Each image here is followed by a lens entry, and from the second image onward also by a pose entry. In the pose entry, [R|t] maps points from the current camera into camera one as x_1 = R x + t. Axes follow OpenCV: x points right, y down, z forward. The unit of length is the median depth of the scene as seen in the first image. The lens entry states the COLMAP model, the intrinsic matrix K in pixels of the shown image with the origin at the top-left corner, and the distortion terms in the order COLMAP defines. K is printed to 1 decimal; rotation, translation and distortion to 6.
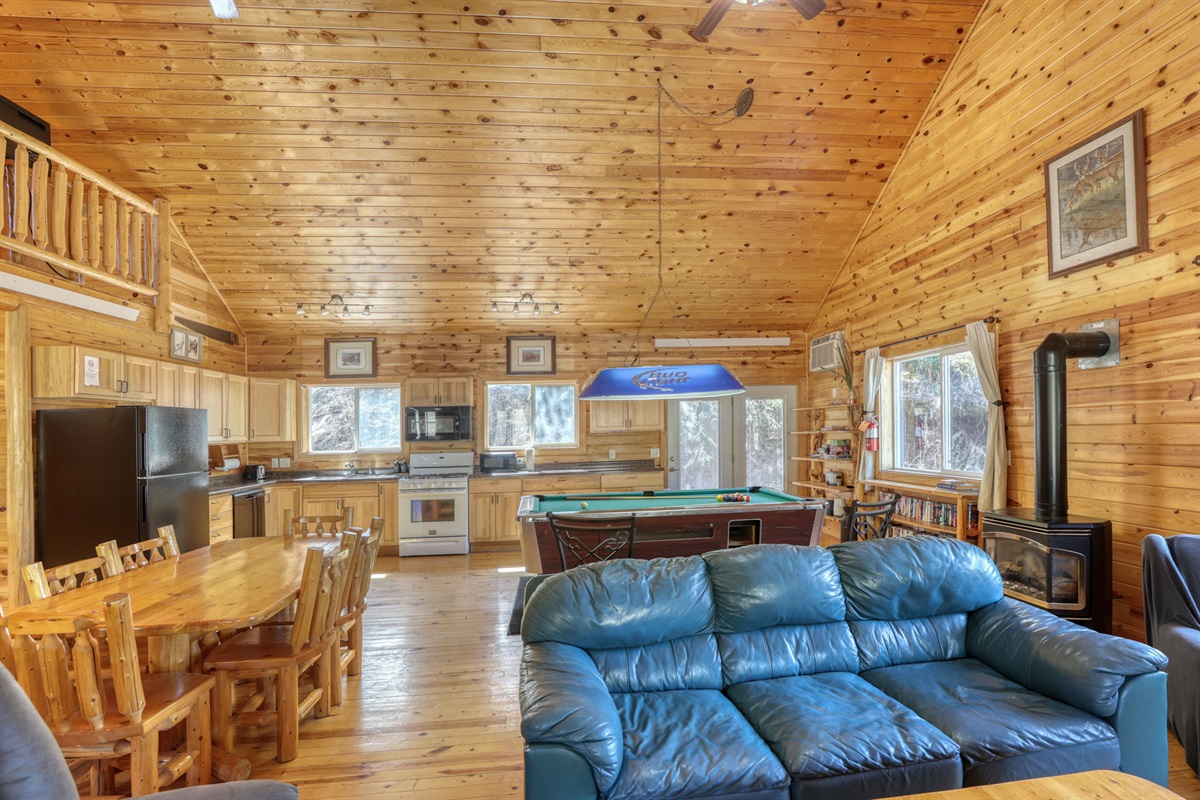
lens RADIAL K [[569.8, 0, 627.0], [0, 569.8, 424.1], [0, 0, 1]] dist [0.018834, -0.000148]
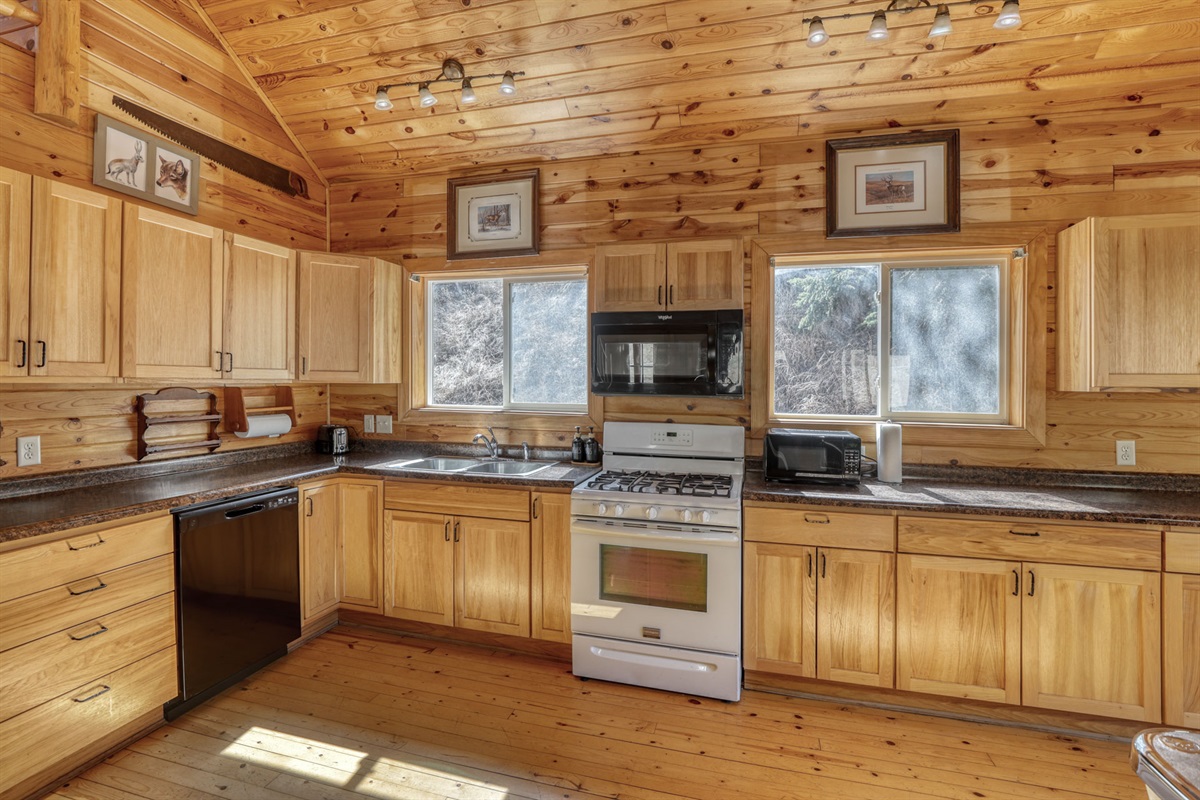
lens RADIAL K [[586.5, 0, 594.4], [0, 586.5, 374.8], [0, 0, 1]] dist [0.019348, 0.000399]
pose [[0.908487, 0.024015, -0.417222, -0.197854], [-0.025059, 0.999682, 0.002977, 0.015683], [0.417160, 0.007751, 0.908800, 0.597651]]
